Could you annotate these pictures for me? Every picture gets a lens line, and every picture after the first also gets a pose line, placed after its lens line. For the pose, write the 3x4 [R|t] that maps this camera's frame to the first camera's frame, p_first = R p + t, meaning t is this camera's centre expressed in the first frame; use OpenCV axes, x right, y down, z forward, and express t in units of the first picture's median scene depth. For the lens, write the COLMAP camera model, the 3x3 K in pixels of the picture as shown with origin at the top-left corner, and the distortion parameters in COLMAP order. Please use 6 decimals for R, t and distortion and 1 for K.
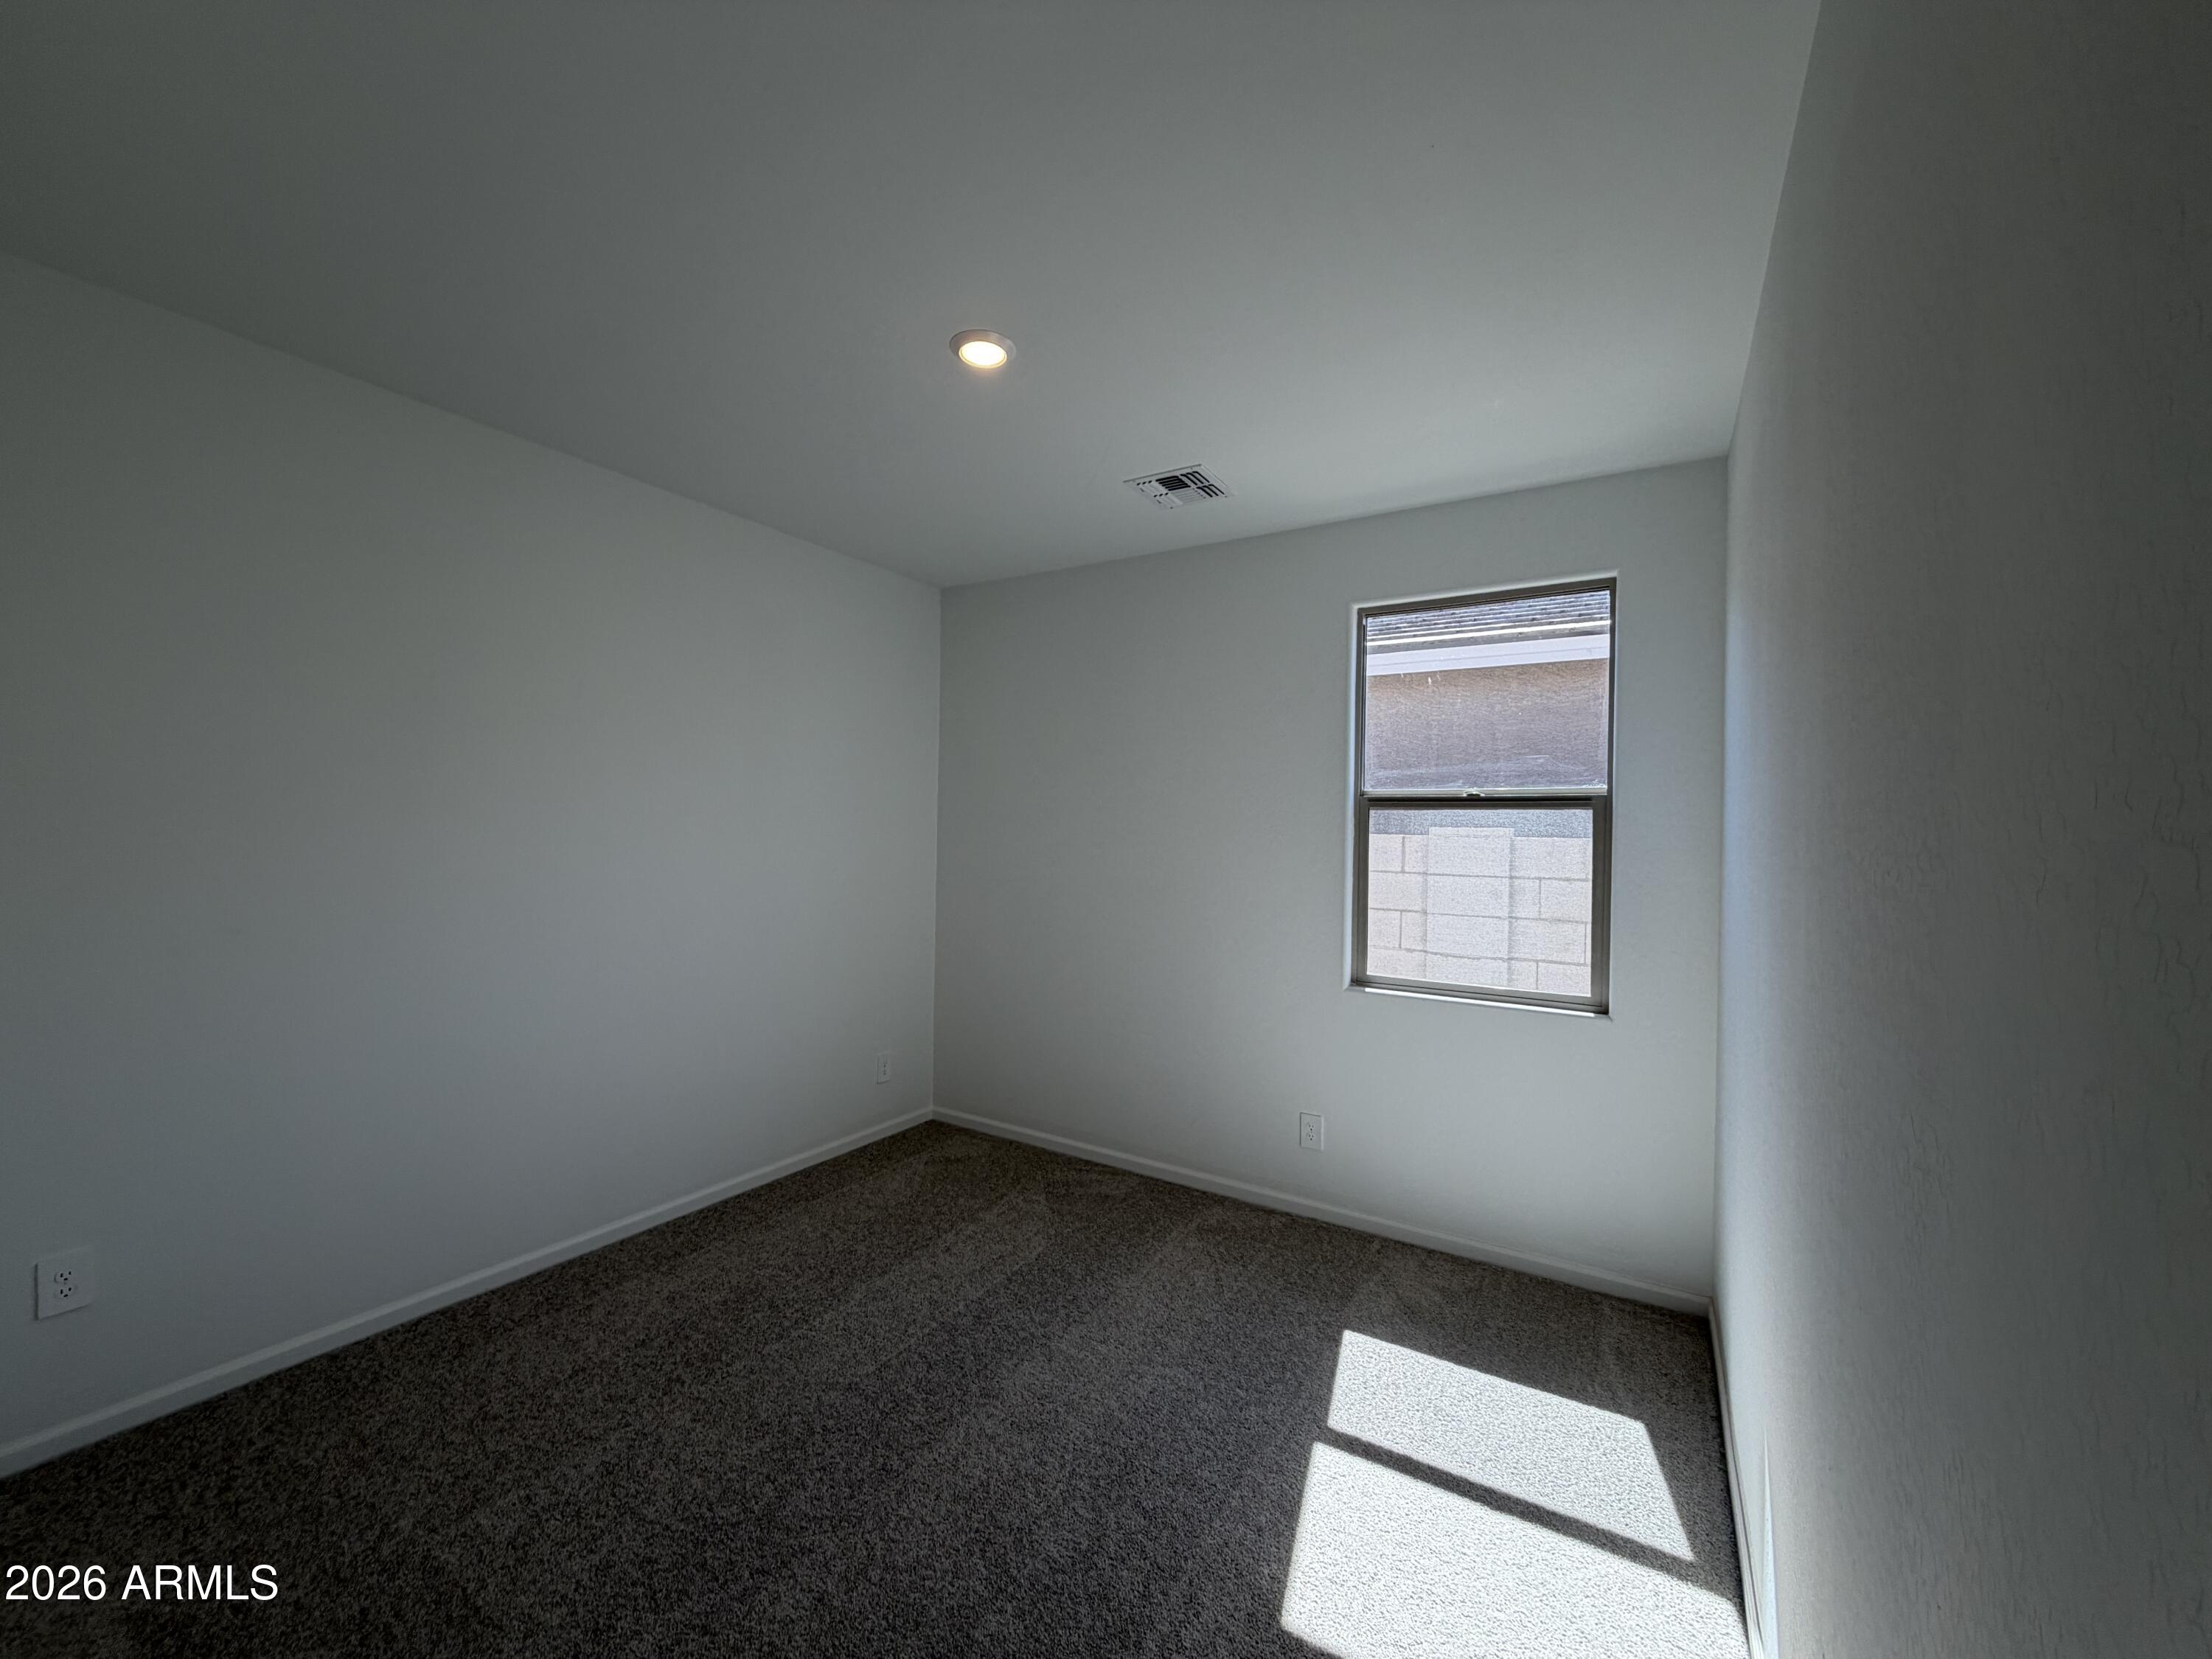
lens RADIAL K [[888.5, 0, 1092.8], [0, 888.5, 821.7], [0, 0, 1]] dist [-0.003050, -0.000010]
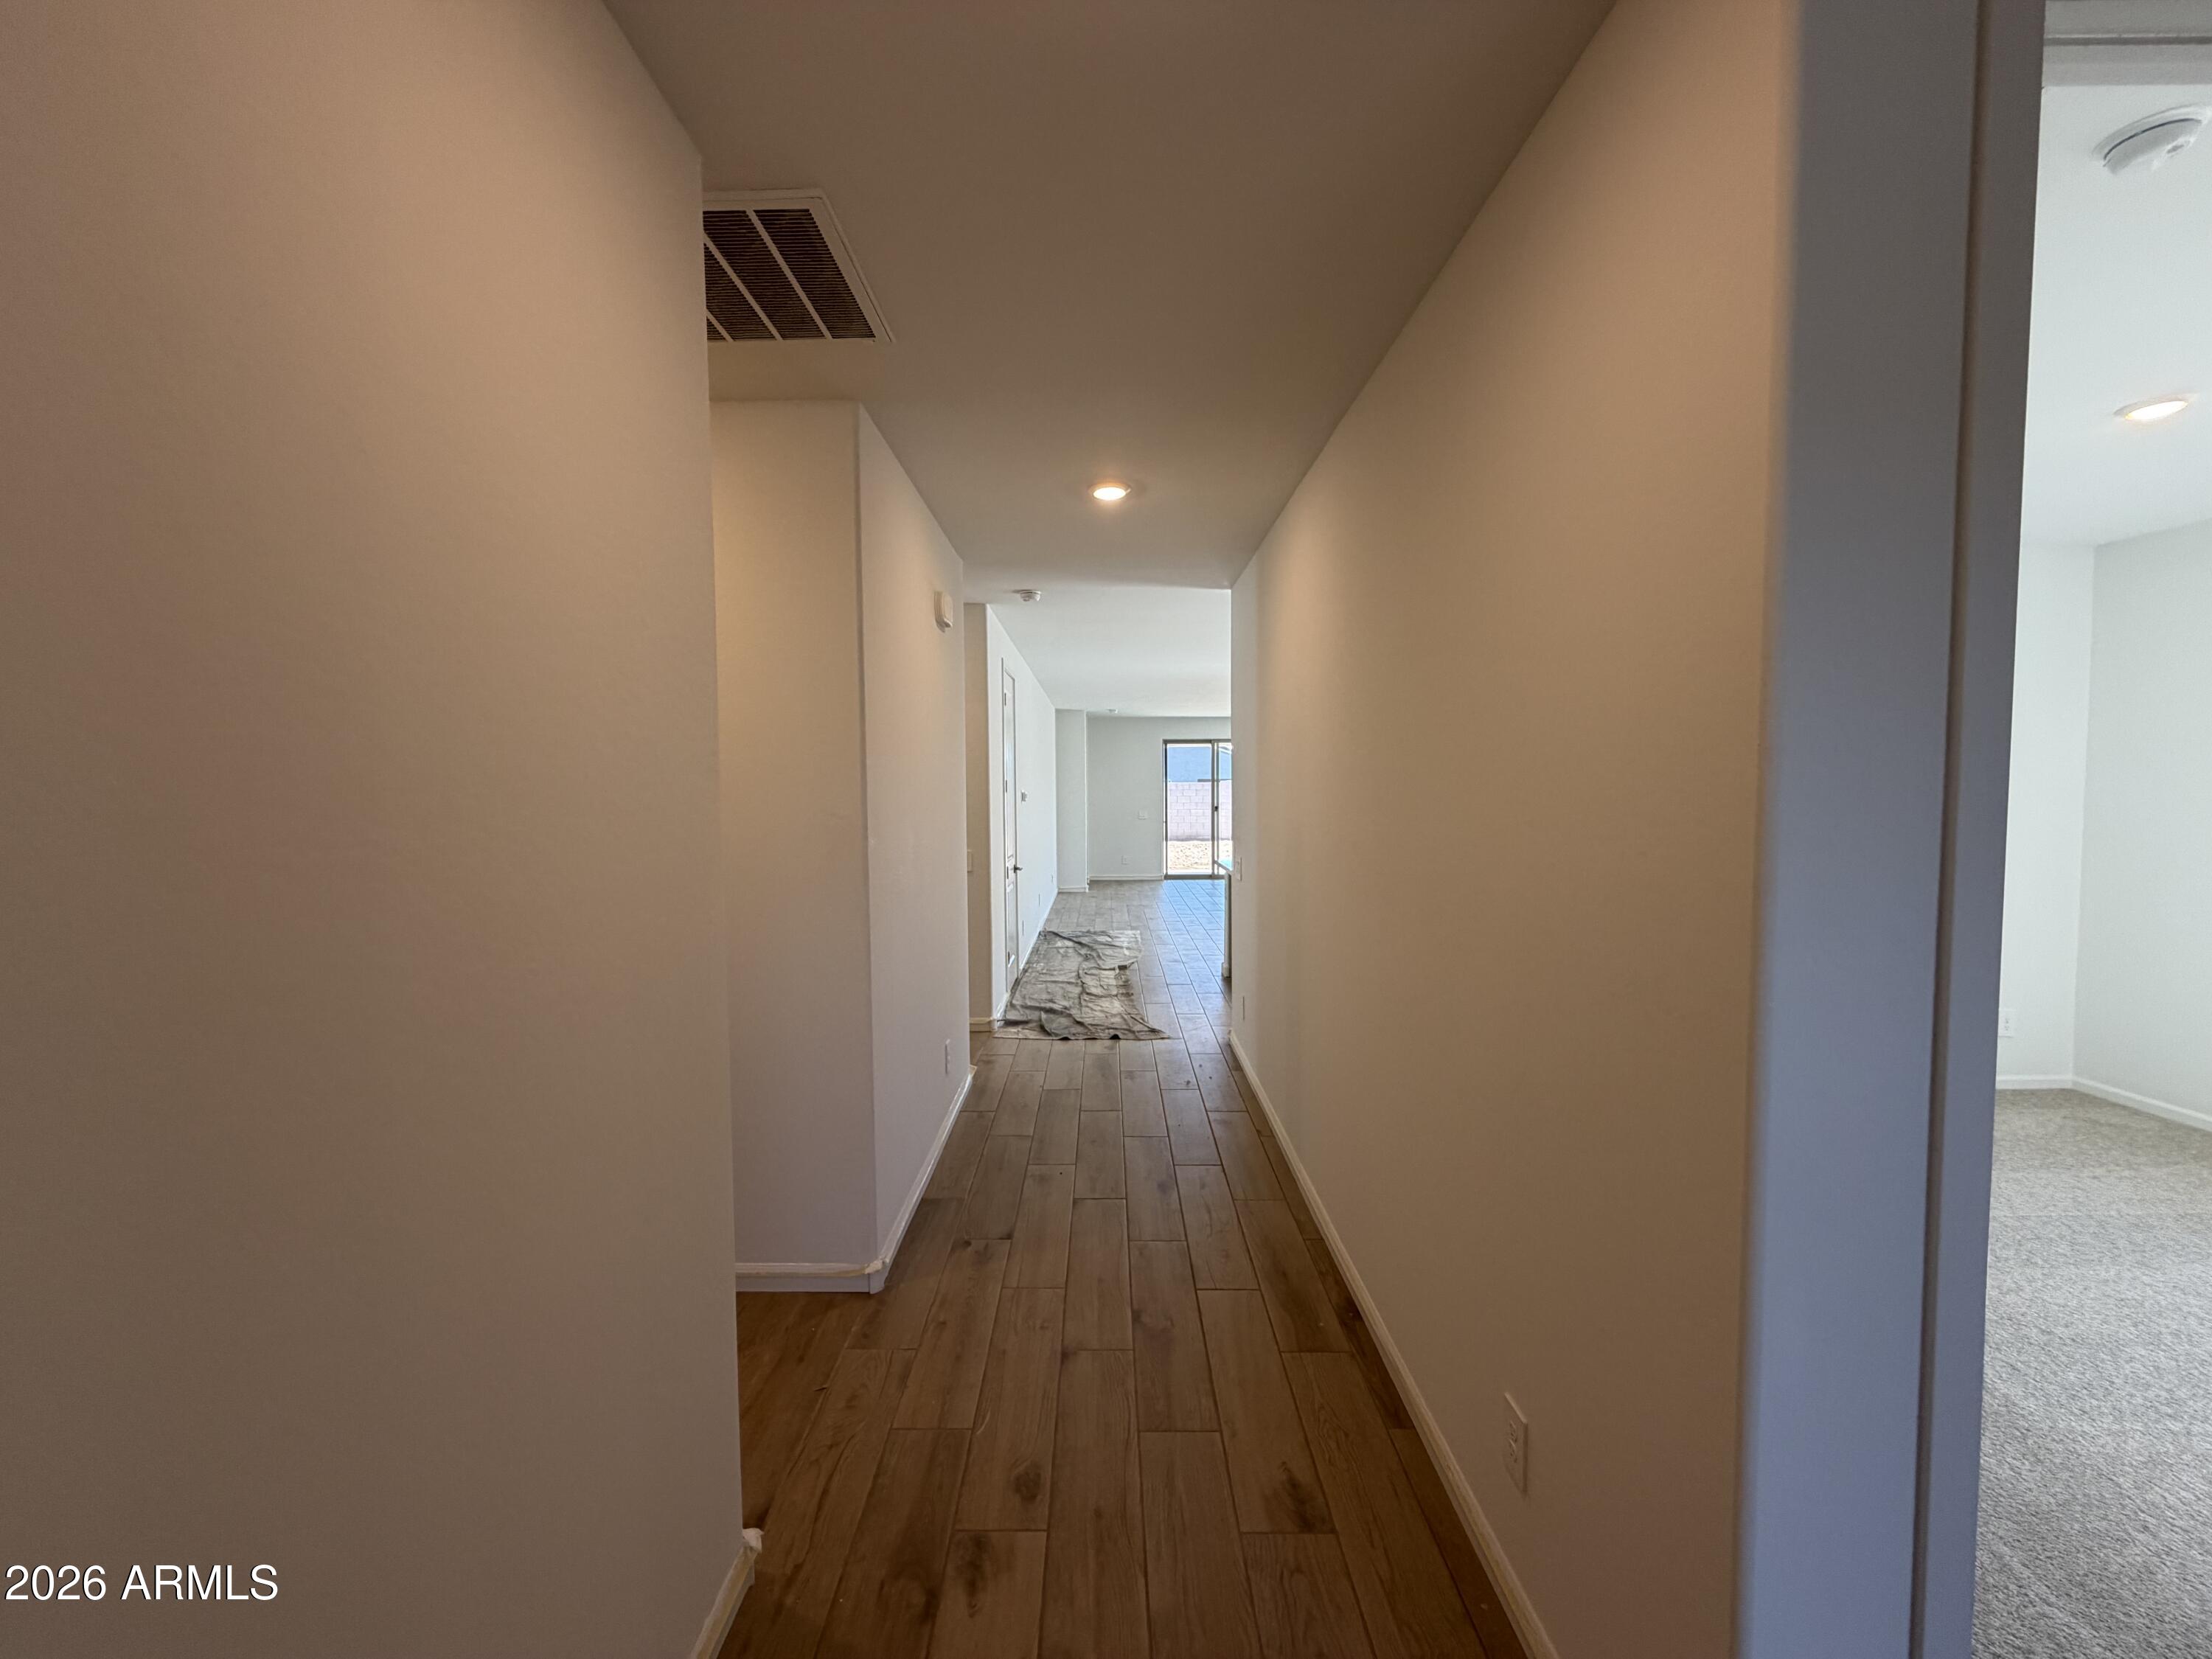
lens RADIAL K [[888.5, 0, 1104.7], [0, 888.5, 827.3], [0, 0, 1]] dist [-0.003050, -0.000010]
pose [[0.539068, 0.016406, -0.842103, 0.086922], [0.023351, 0.999135, 0.034414, -0.015093], [0.841939, -0.038215, 0.538218, -0.582730]]
